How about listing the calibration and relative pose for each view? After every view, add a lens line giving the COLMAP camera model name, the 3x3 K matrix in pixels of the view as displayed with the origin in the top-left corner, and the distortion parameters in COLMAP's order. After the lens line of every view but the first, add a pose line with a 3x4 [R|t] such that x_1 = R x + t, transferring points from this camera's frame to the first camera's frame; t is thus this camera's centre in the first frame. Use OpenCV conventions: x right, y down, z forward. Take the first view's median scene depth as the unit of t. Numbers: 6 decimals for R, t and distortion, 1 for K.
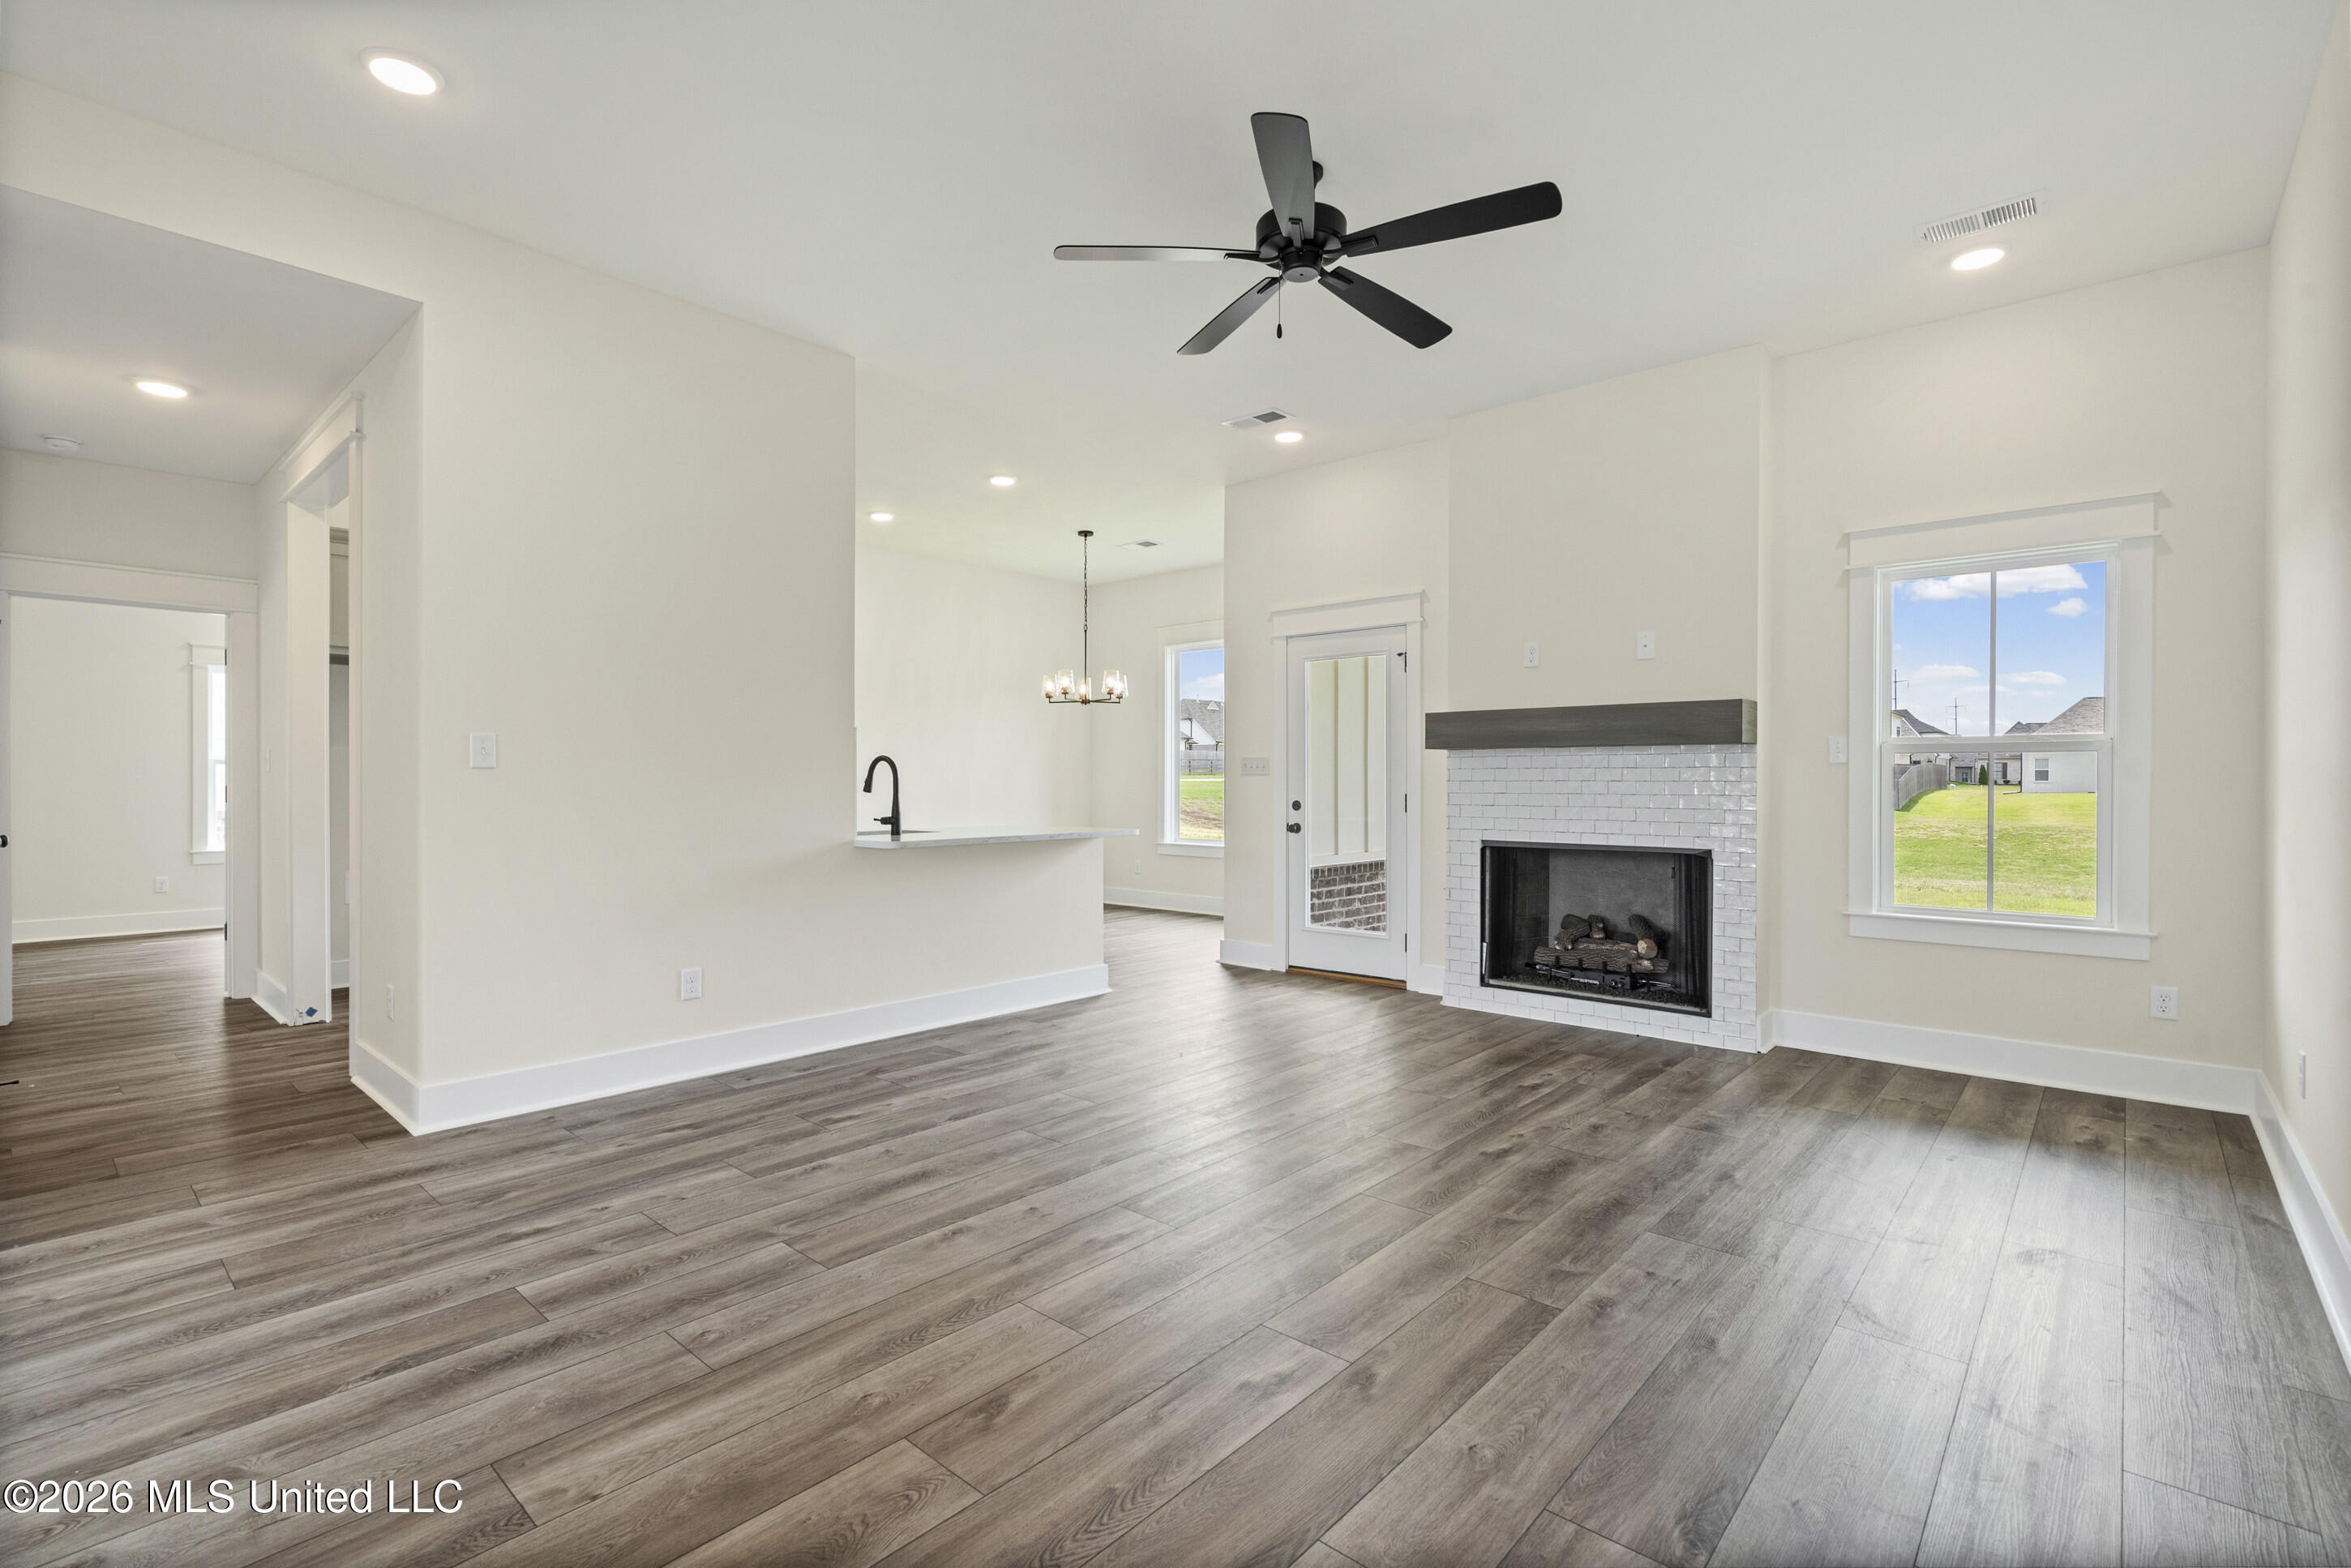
lens RADIAL K [[1076.8, 0, 1141.9], [0, 1076.8, 789.6], [0, 0, 1]] dist [-0.004841, 0.001417]
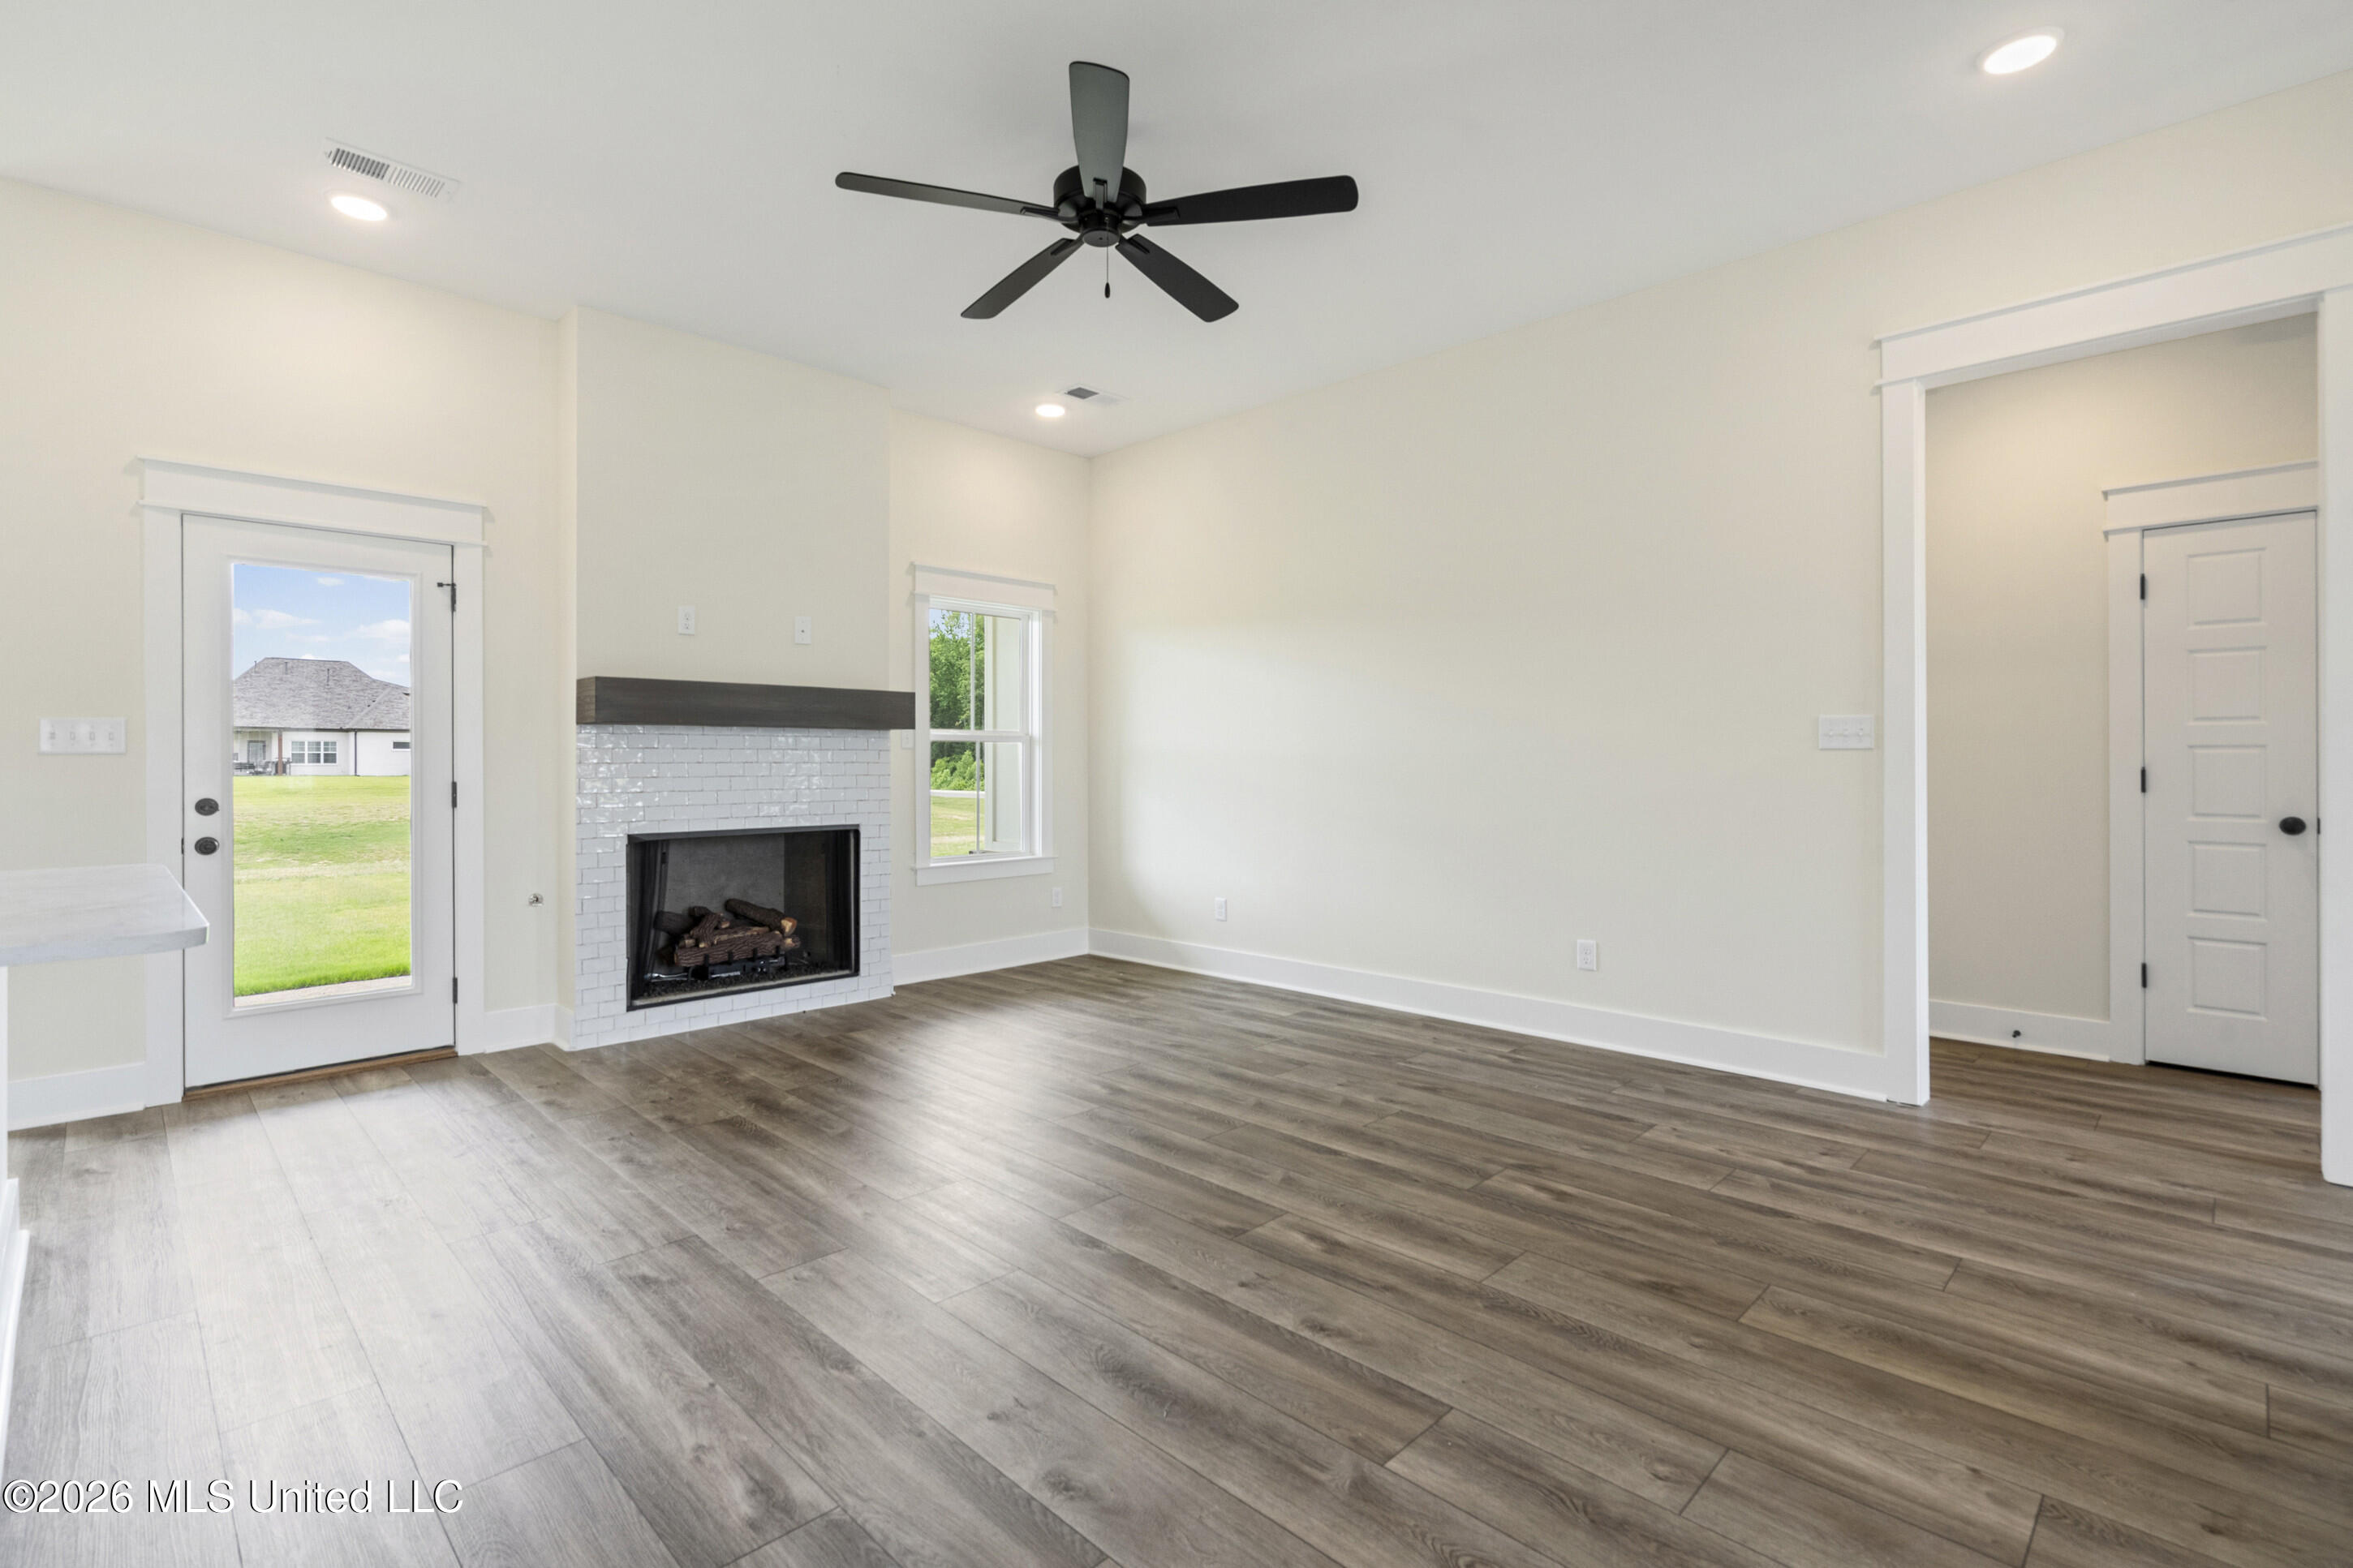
lens RADIAL K [[1077.6, 0, 1175.8], [0, 1077.6, 763.9], [0, 0, 1]] dist [-0.004841, 0.001417]
pose [[0.038798, -0.003351, 0.999241, -0.968267], [0.010978, 0.999935, 0.002927, -0.010547], [-0.999187, 0.010856, 0.038833, 1.067417]]
